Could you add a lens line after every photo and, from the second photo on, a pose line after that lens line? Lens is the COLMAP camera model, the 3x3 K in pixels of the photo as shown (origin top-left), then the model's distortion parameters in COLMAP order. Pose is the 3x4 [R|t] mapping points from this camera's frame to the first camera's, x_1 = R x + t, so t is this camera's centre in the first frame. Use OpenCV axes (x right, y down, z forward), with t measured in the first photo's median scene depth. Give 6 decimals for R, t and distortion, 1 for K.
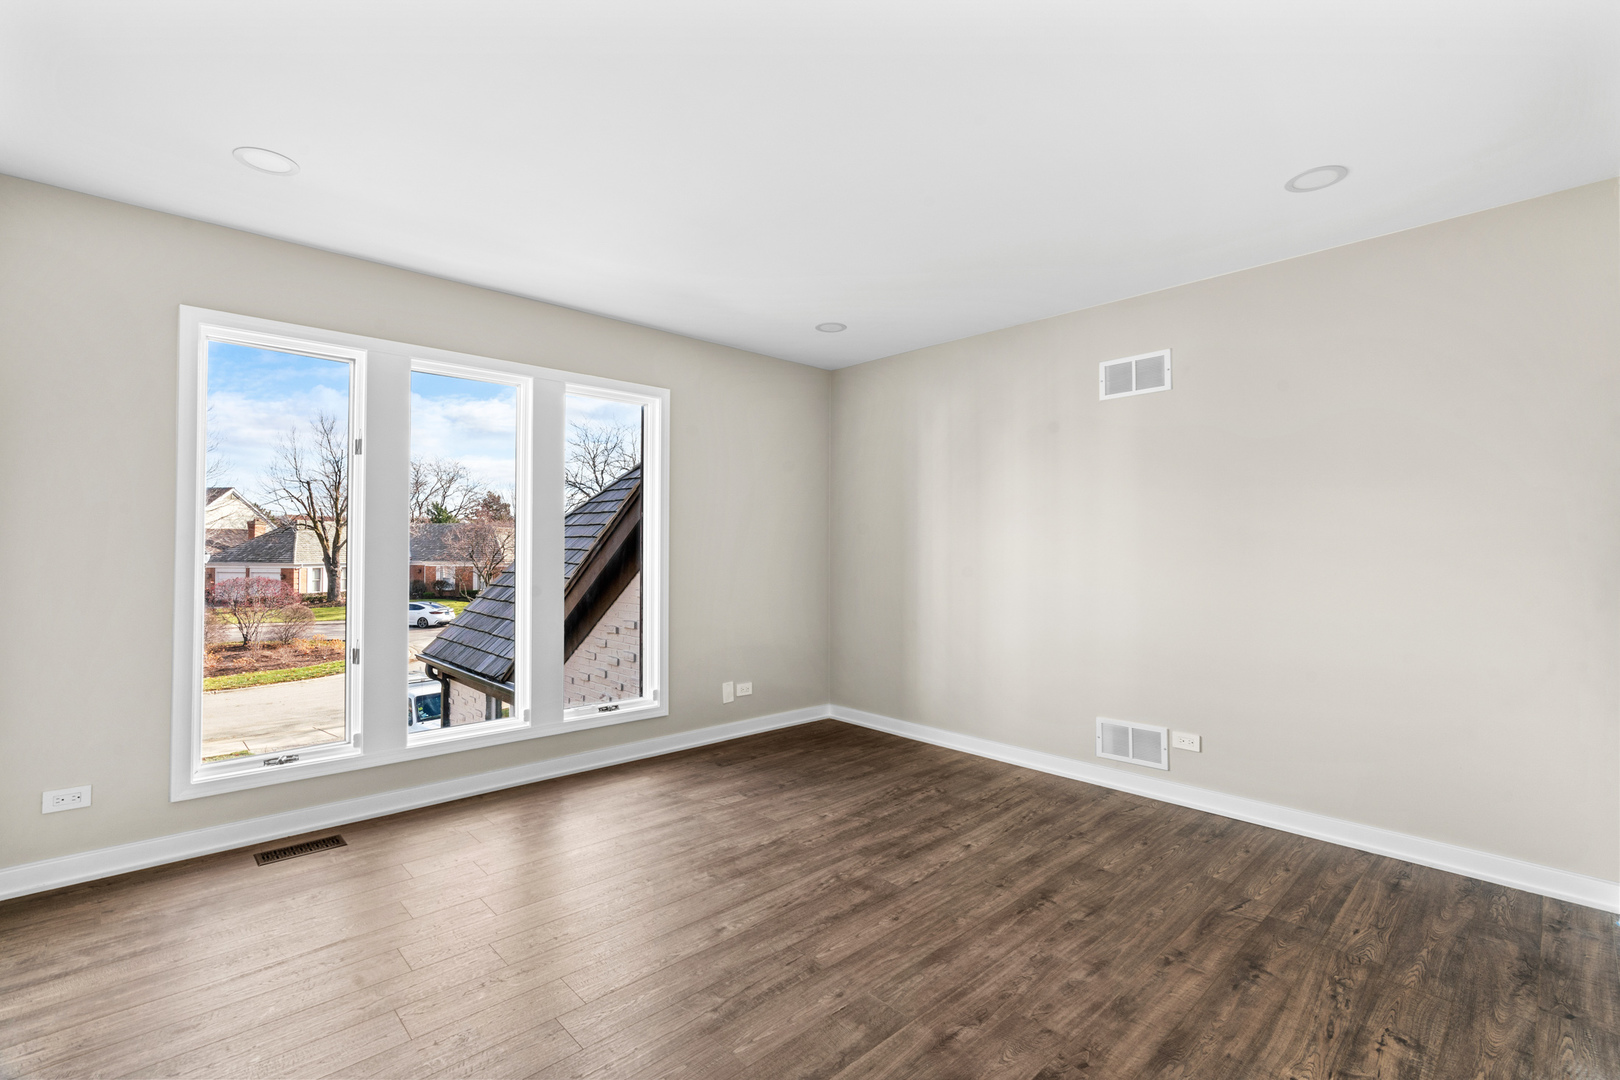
lens RADIAL K [[723.0, 0, 810.0], [0, 723.0, 540.0], [0, 0, 1]] dist [0.001416, 0.000416]
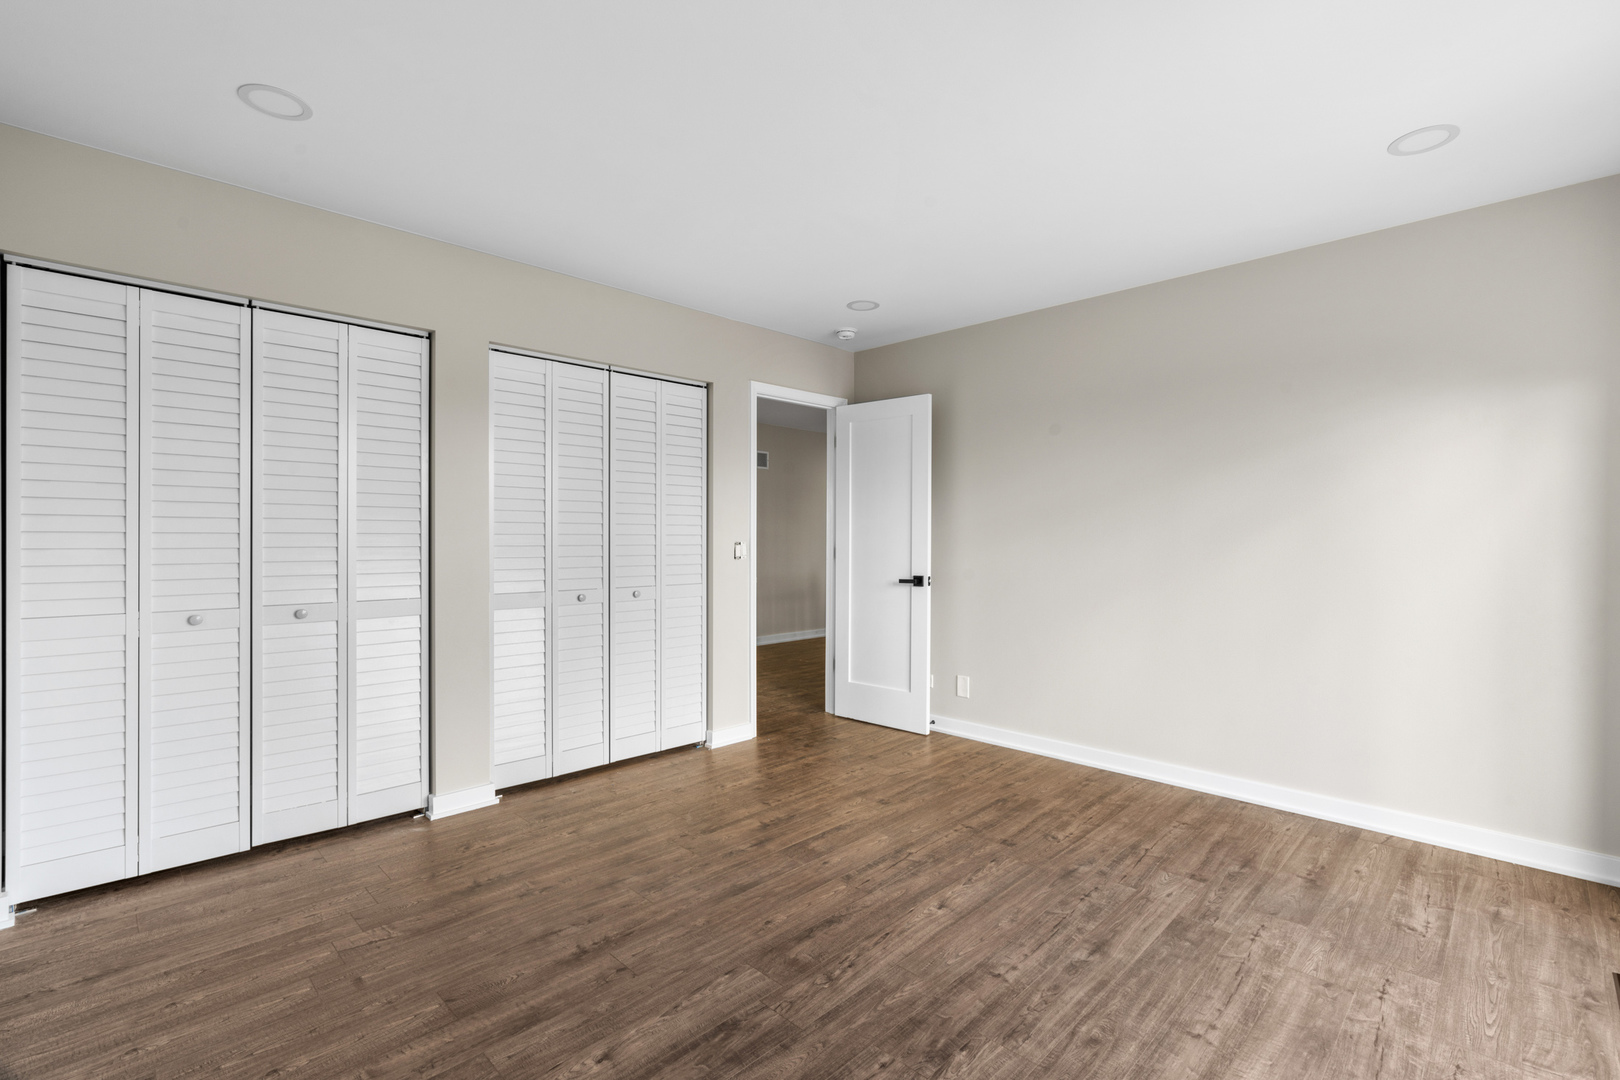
lens RADIAL K [[723.0, 0, 810.0], [0, 723.0, 540.0], [0, 0, 1]] dist [0.001416, 0.000416]
pose [[-0.999543, -0.006642, -0.029494, 0.092637], [-0.006377, 0.999938, -0.009083, 0.024487], [0.029552, -0.008891, -0.999524, 1.923317]]
